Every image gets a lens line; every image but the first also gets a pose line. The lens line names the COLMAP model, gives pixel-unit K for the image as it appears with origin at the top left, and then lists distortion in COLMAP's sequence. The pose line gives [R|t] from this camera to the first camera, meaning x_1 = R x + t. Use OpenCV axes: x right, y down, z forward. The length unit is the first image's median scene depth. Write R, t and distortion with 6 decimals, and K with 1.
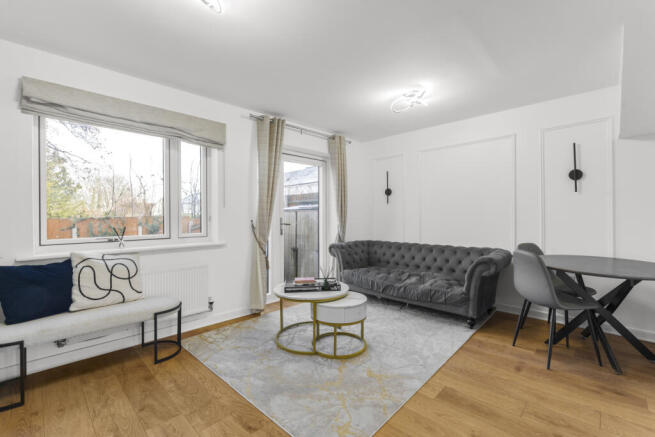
lens RADIAL K [[291.4, 0, 327.9], [0, 291.4, 215.7], [0, 0, 1]] dist [-0.005113, 0.000573]
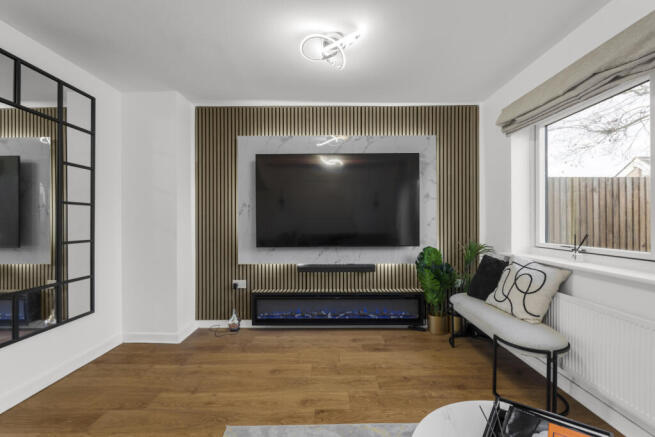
lens RADIAL K [[291.4, 0, 331.0], [0, 291.4, 219.4], [0, 0, 1]] dist [-0.005113, 0.000573]
pose [[-0.712012, 0.002567, -0.702162, 0.409910], [0.003205, 0.999995, 0.000406, -0.004737], [0.702160, -0.001961, -0.712017, 1.529845]]
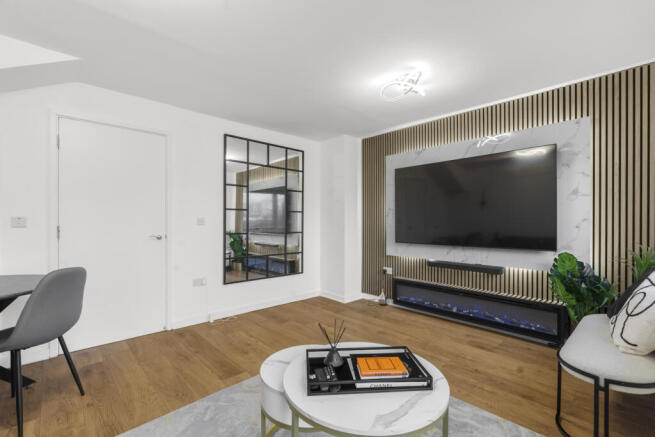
lens RADIAL K [[291.4, 0, 328.4], [0, 291.4, 221.1], [0, 0, 1]] dist [-0.005113, 0.000573]
pose [[-0.999383, 0.001371, 0.035110, -0.024275], [0.001372, 0.999999, -0.000016, -0.000807], [-0.035110, 0.000032, -0.999383, 2.139367]]
